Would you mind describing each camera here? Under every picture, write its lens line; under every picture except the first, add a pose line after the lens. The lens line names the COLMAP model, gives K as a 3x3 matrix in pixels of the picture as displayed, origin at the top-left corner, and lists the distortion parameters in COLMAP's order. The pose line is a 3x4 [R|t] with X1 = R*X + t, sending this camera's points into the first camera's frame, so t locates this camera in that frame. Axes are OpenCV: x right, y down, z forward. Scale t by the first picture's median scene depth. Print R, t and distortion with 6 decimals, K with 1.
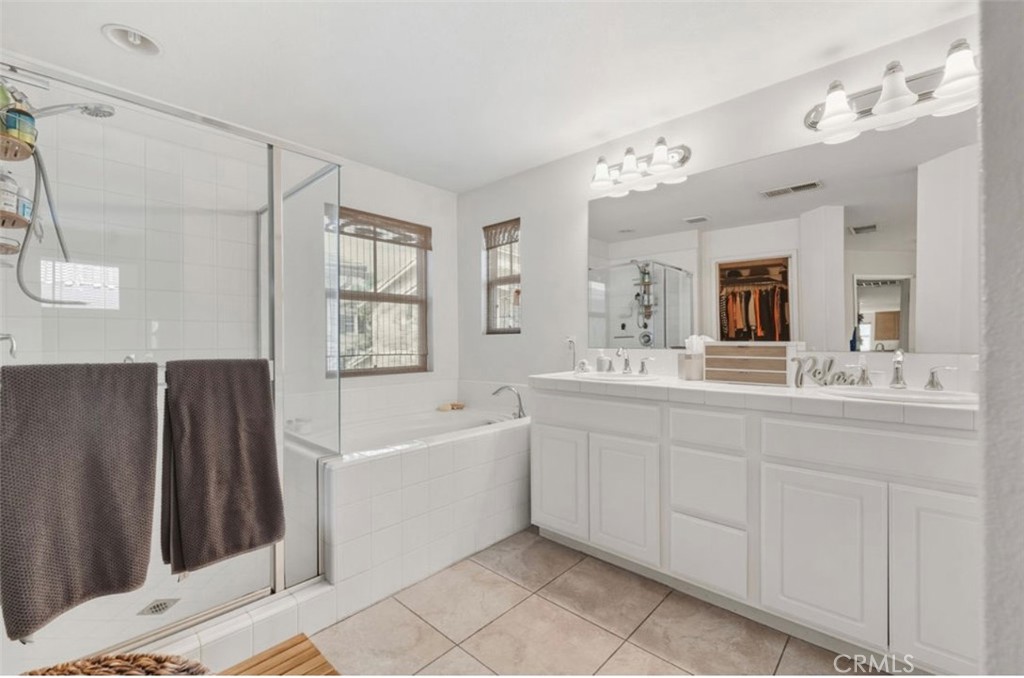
lens RADIAL K [[421.7, 0, 509.1], [0, 421.7, 344.6], [0, 0, 1]] dist [0.001175, 0.000128]
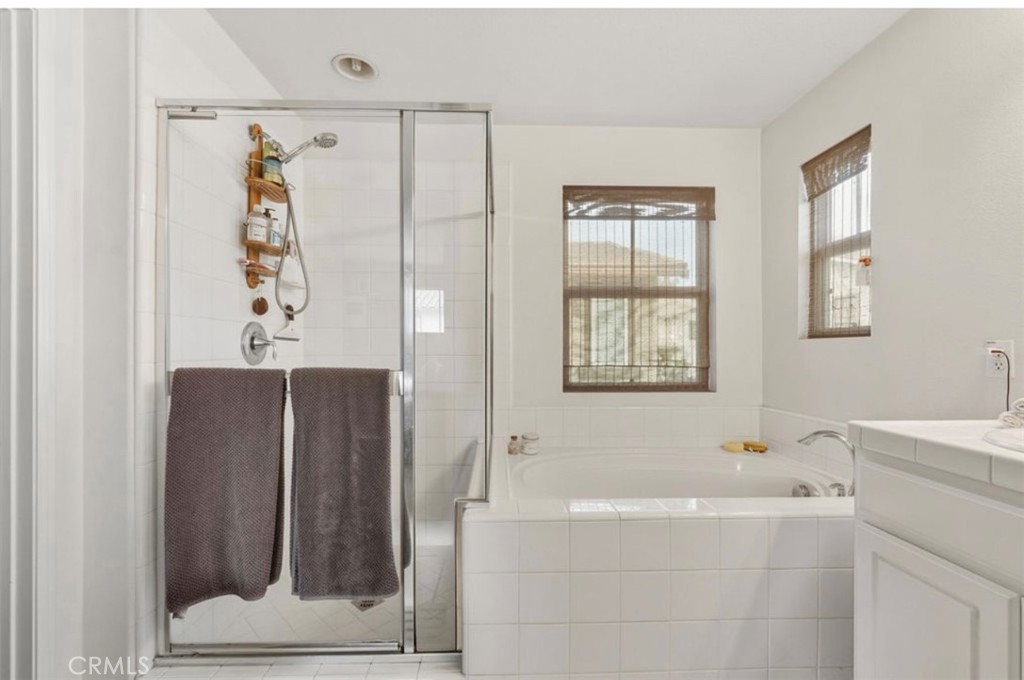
lens RADIAL K [[427.1, 0, 512.0], [0, 427.1, 347.1], [0, 0, 1]] dist [-0.001974, -0.000398]
pose [[0.705405, 0.005299, -0.708785, 0.085434], [-0.011744, 0.999922, -0.004213, -0.004011], [0.708708, 0.011296, 0.705412, 0.264643]]
